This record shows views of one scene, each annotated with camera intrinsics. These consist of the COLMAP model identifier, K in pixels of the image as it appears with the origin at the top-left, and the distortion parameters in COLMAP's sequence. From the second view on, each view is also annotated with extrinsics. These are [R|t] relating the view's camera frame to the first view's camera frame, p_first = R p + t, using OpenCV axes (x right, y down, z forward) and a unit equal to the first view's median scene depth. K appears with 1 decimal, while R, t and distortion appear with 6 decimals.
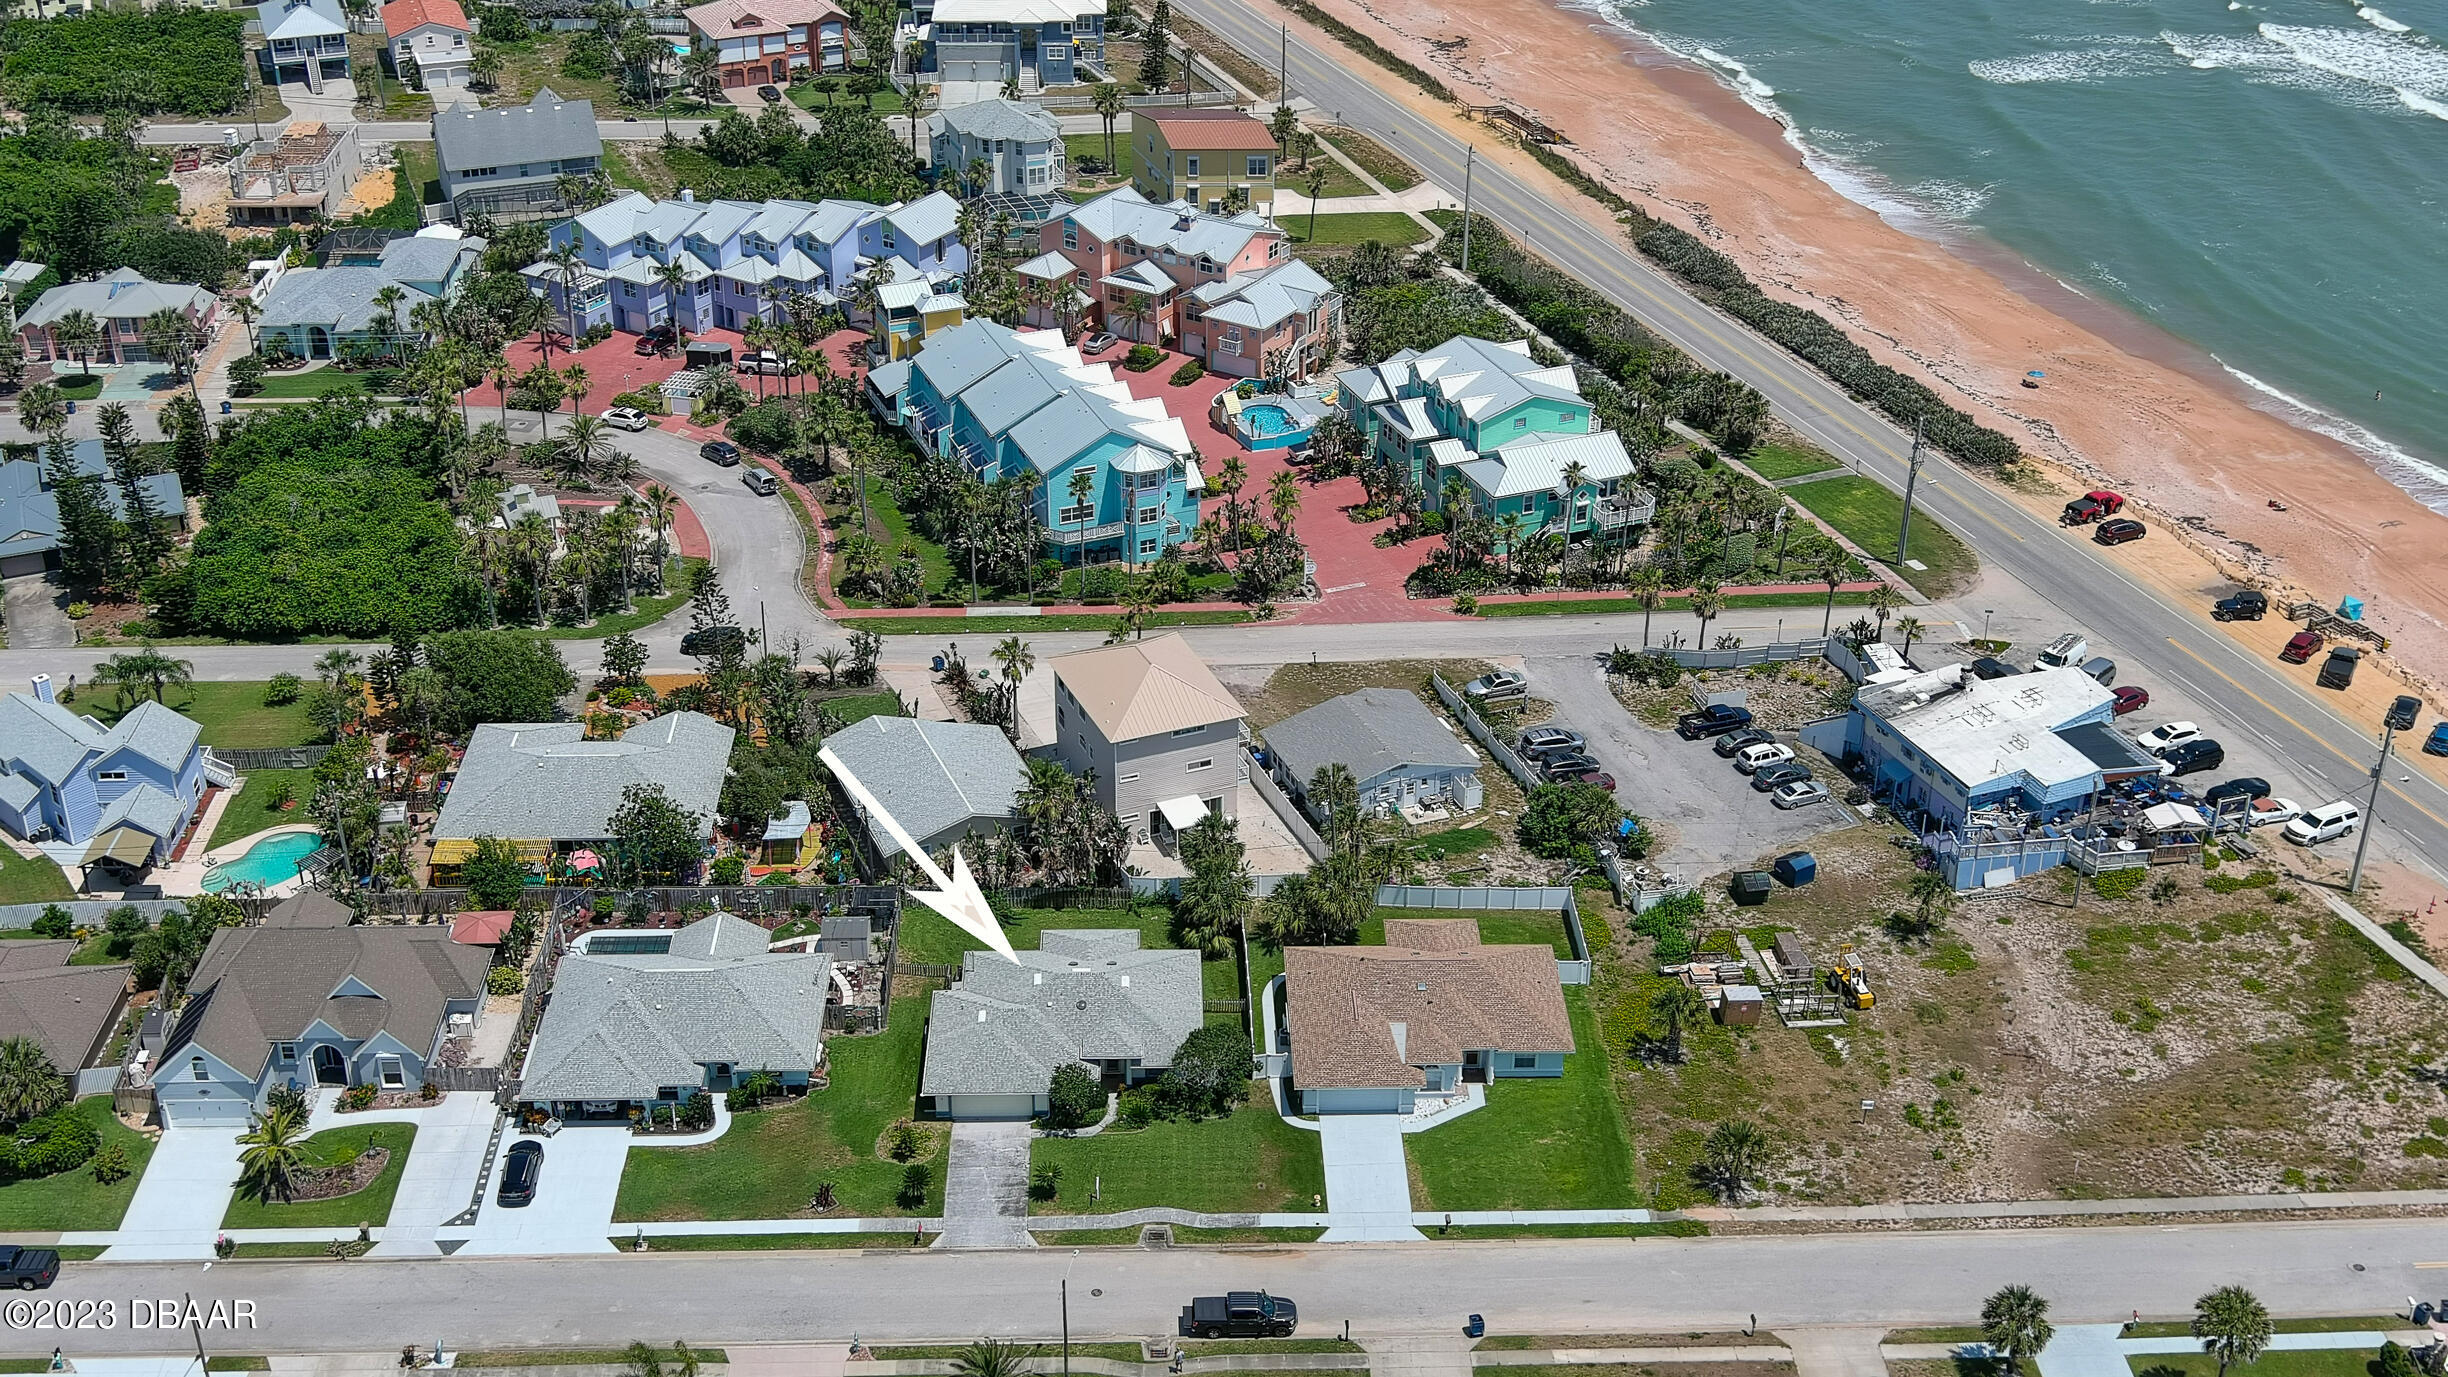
lens RADIAL K [[2819.0, 0, 1224.0], [0, 2819.0, 688.5], [0, 0, 1]] dist [0.049858, -0.178944]
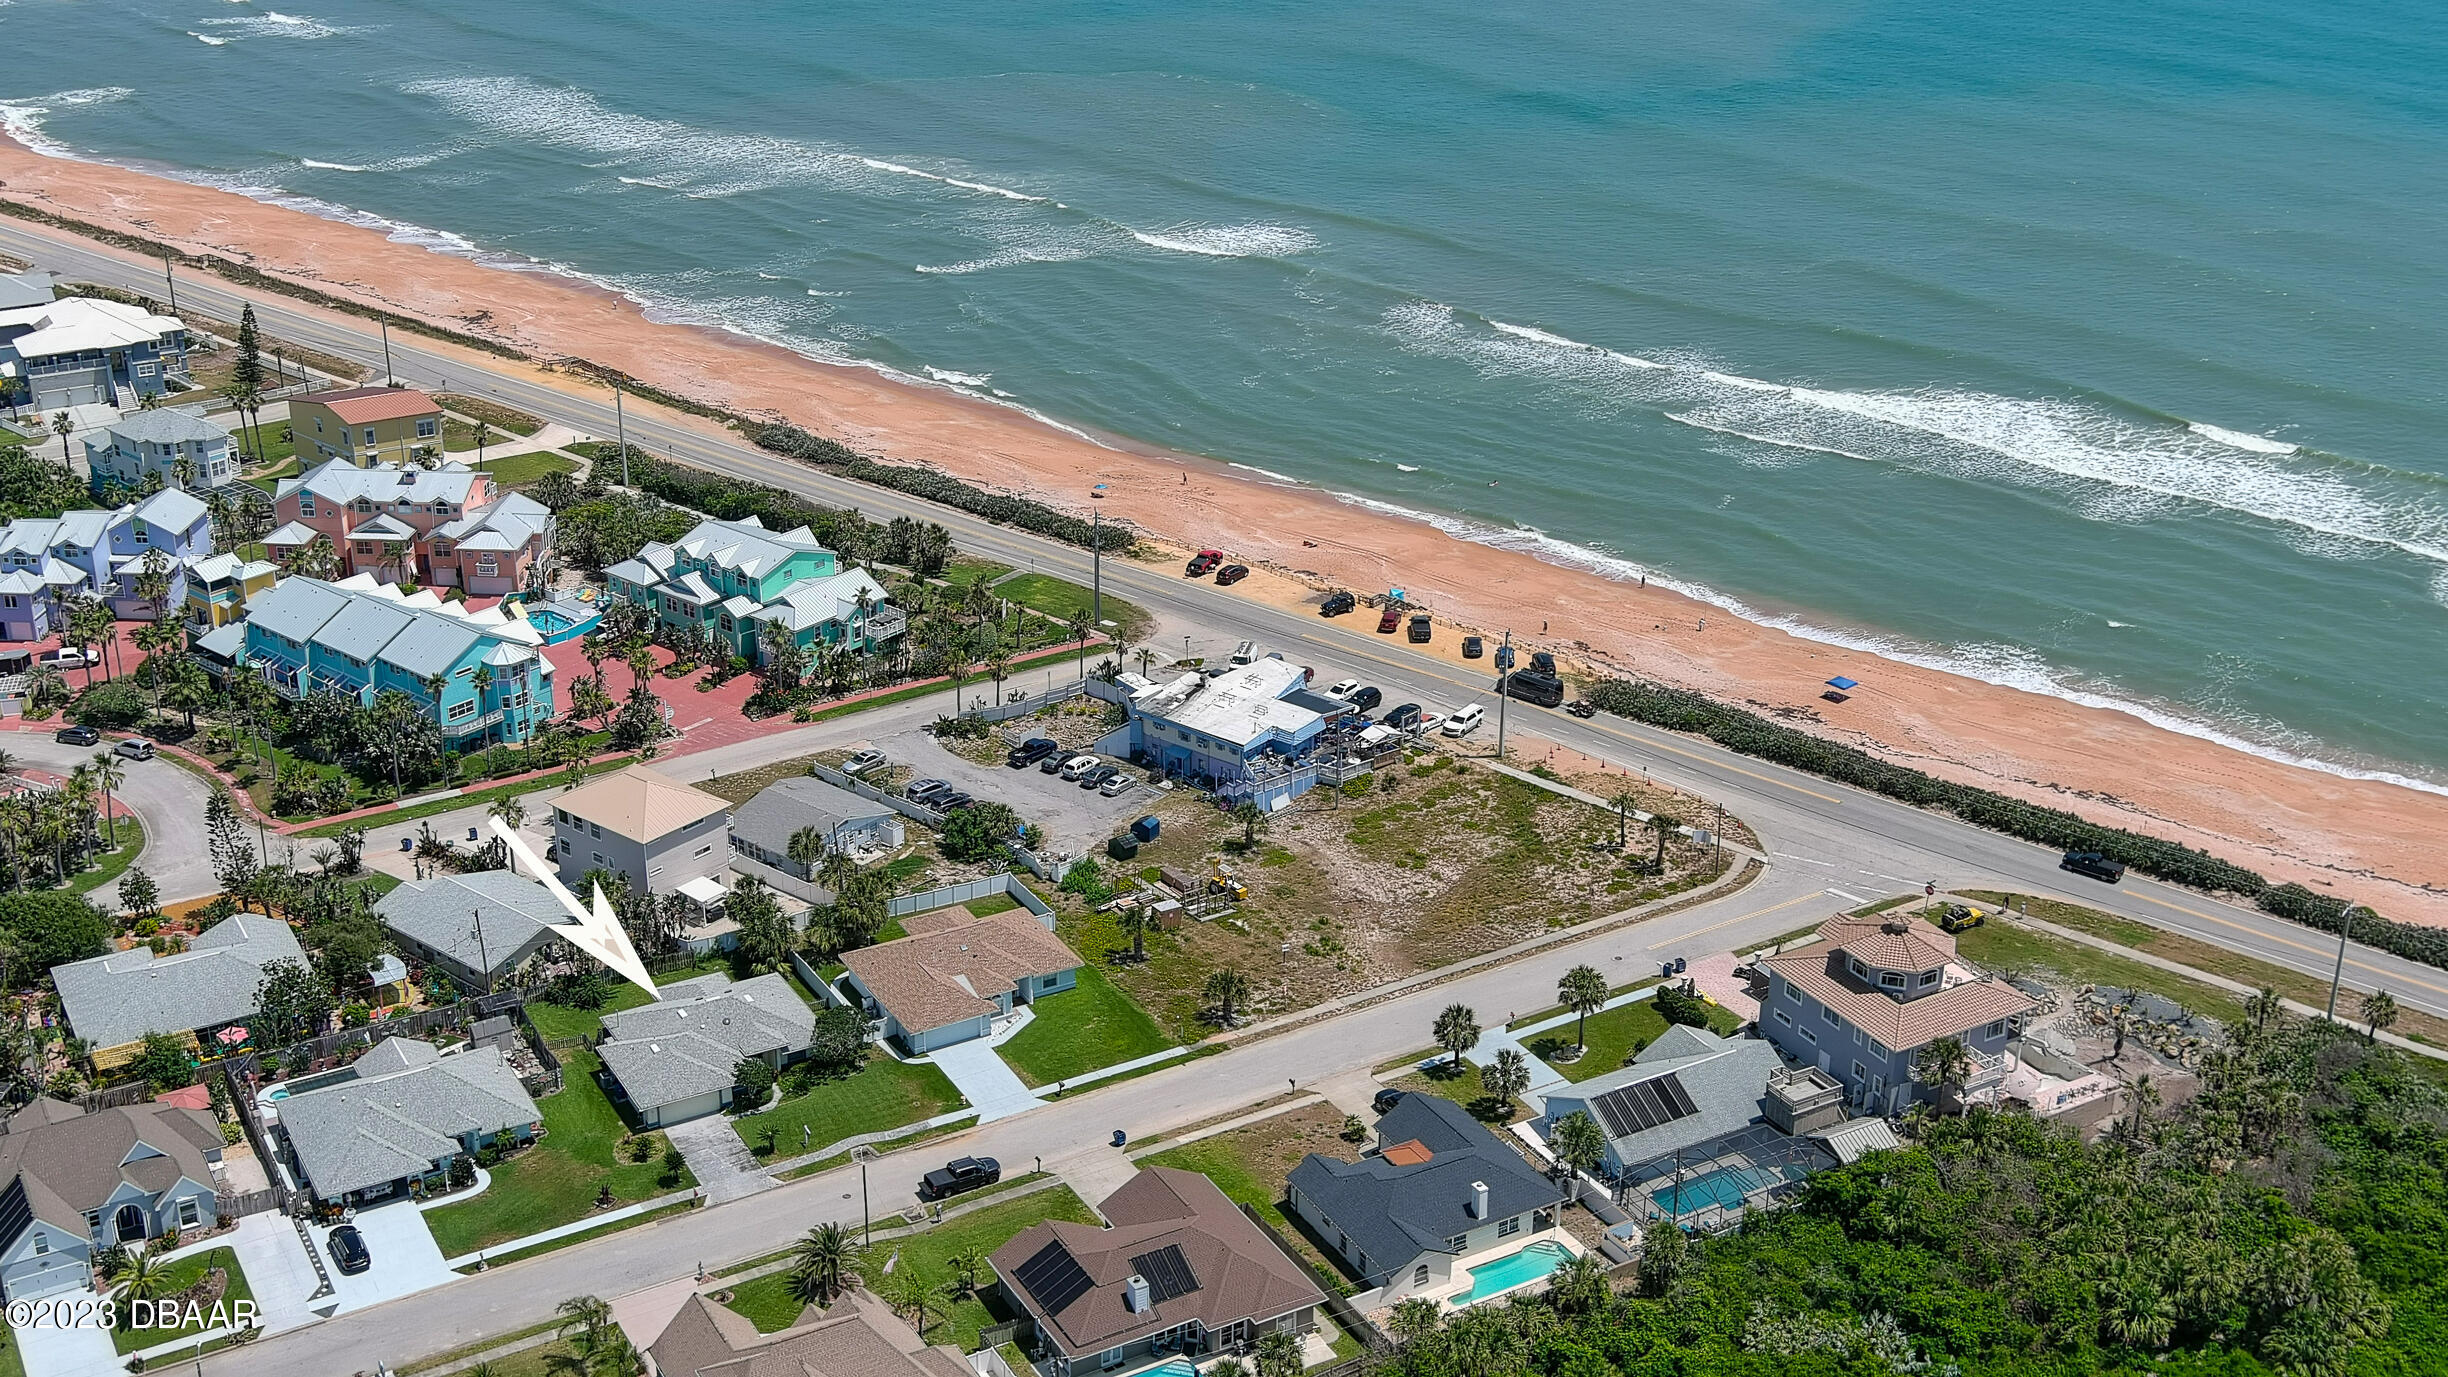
lens RADIAL K [[2819.0, 0, 1224.0], [0, 2819.0, 688.5], [0, 0, 1]] dist [0.049858, -0.178944]
pose [[0.881046, -0.191548, 0.432512, -0.305951], [0.231079, 0.972104, -0.040199, 0.055622], [-0.412747, 0.135361, 0.900732, -0.222055]]
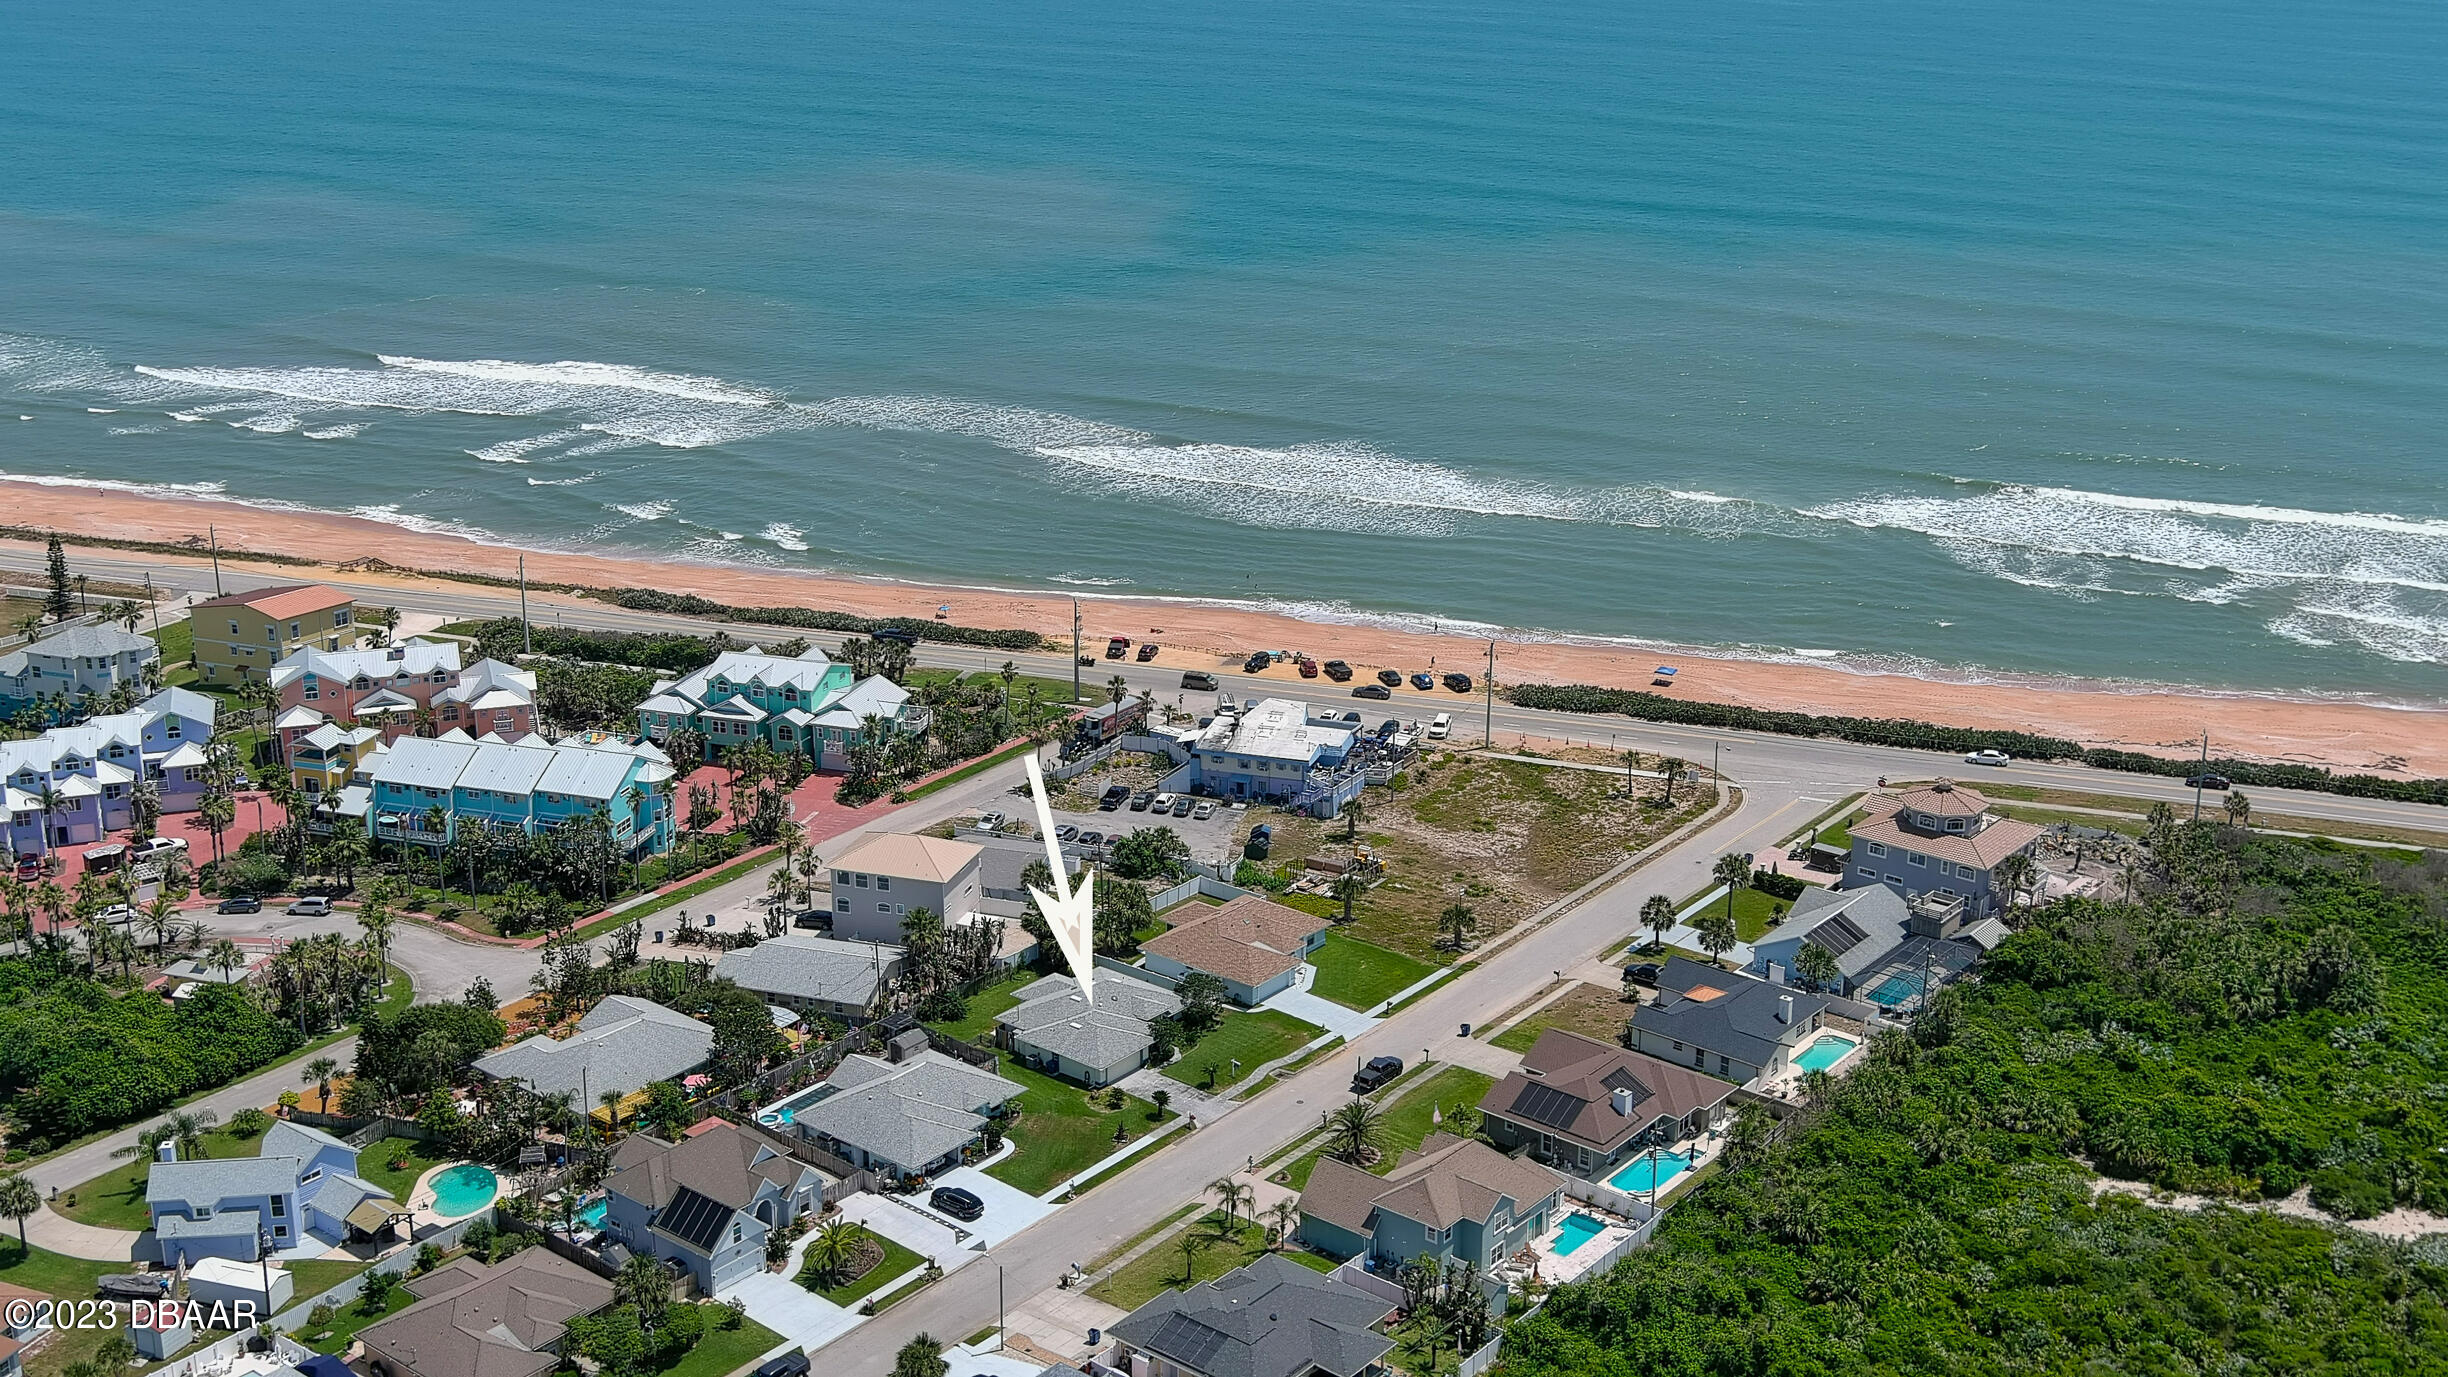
lens RADIAL K [[2819.0, 0, 1224.0], [0, 2819.0, 688.5], [0, 0, 1]] dist [0.049858, -0.178944]
pose [[0.647477, -0.249000, 0.720259, -0.864784], [0.371073, 0.928518, -0.012578, -0.001809], [-0.665641, 0.275413, 0.693592, -0.117546]]
